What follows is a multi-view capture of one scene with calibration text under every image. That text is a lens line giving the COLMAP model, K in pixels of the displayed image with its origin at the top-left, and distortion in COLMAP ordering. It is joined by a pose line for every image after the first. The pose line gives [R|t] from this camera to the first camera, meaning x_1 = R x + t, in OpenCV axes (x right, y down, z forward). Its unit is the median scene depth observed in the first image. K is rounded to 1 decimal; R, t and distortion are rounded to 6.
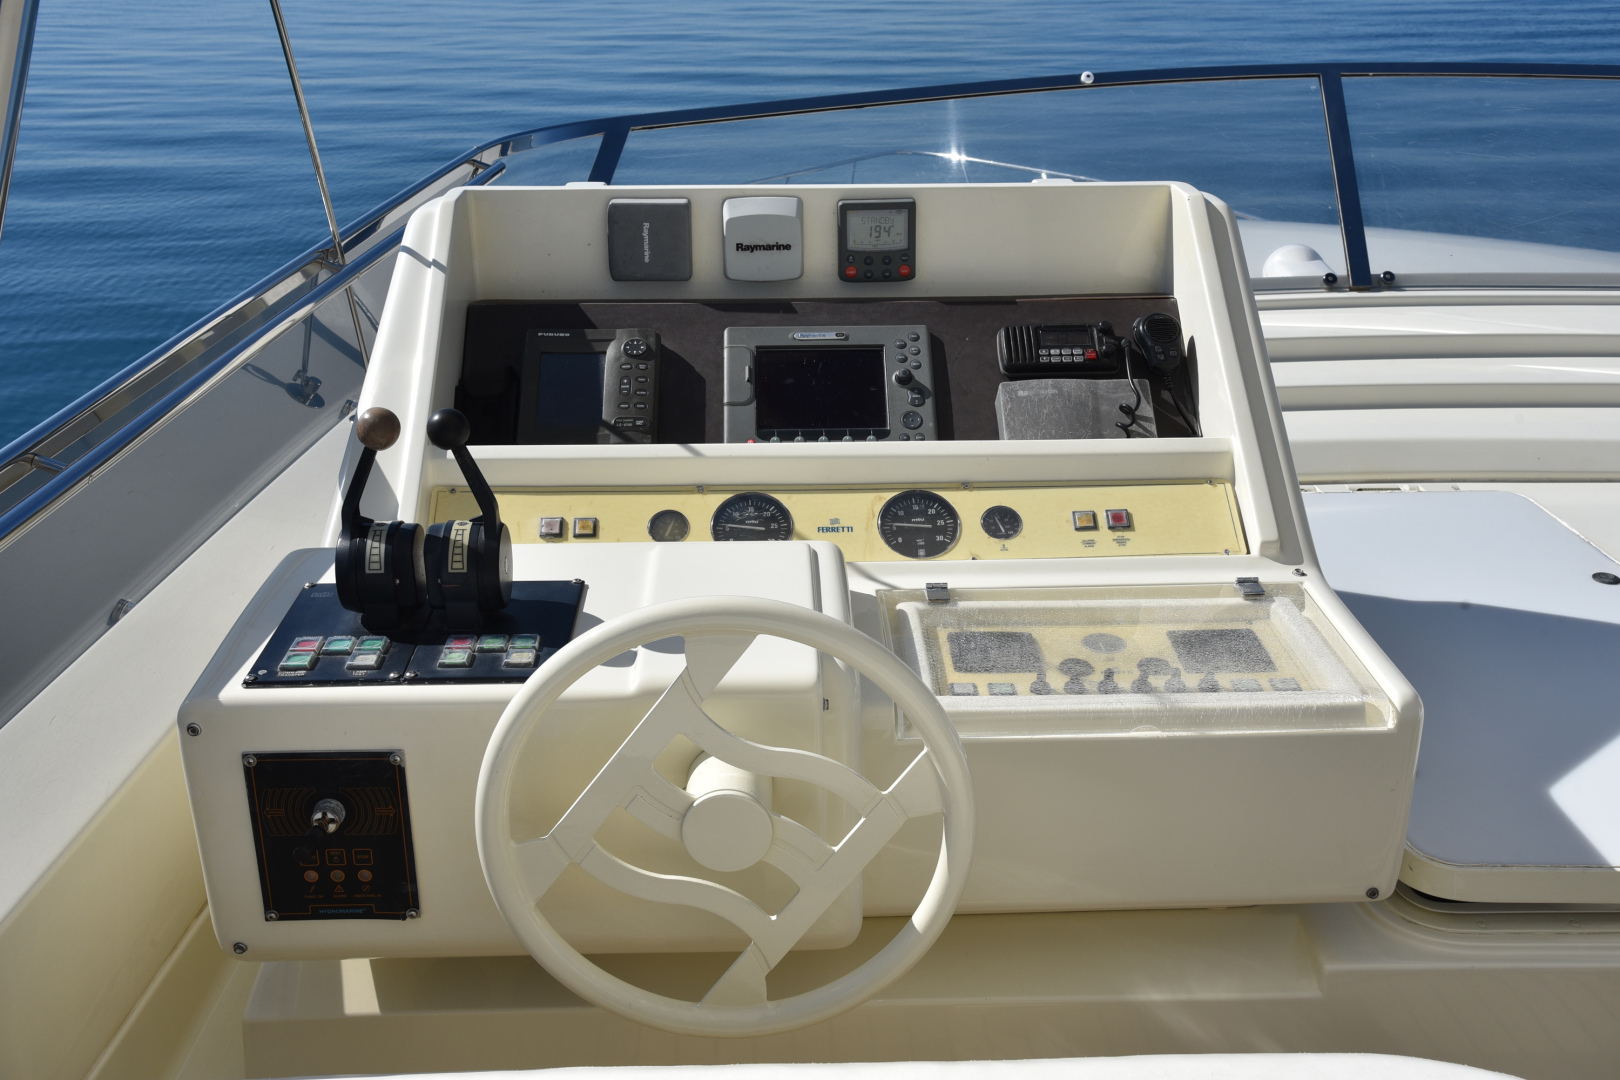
lens RADIAL K [[1543.2, 0, 810.0], [0, 1543.2, 540.0], [0, 0, 1]] dist [0.054482, 0.002938]
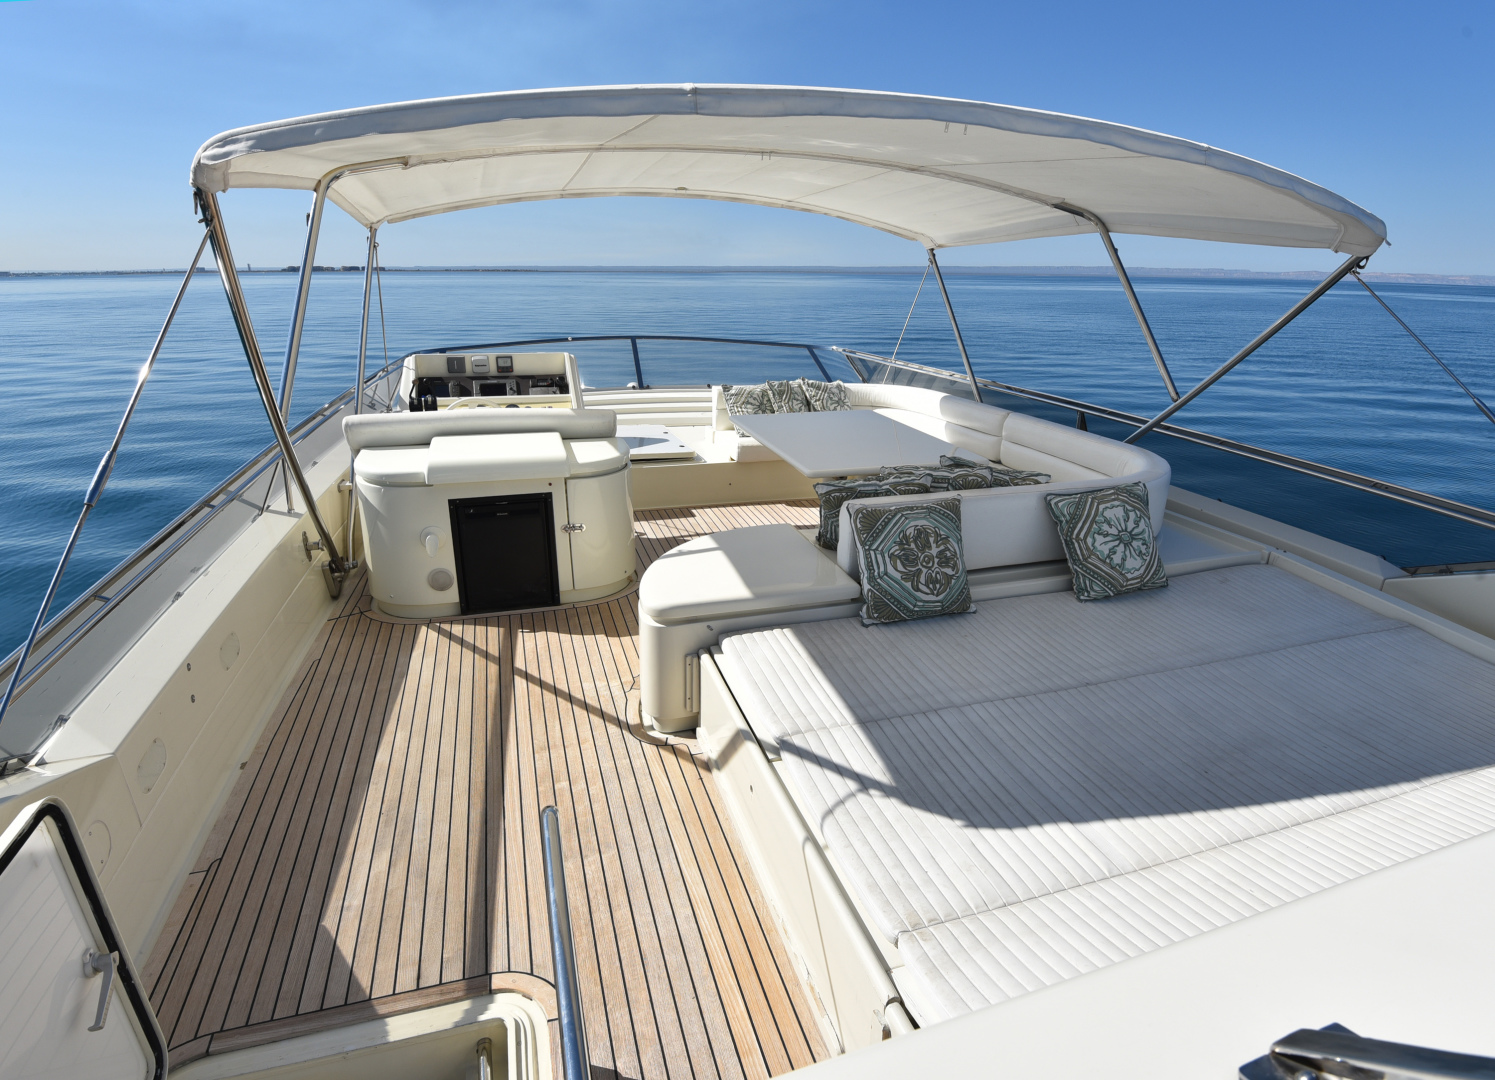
lens RADIAL K [[800.7, 0, 771.7], [0, 800.7, 535.9], [0, 0, 1]] dist [-0.001429, -0.000047]
pose [[0.958049, -0.074551, 0.276738, 0.118856], [0.096136, 0.993227, -0.065249, 0.642260], [-0.270000, 0.089116, 0.958728, -1.754686]]
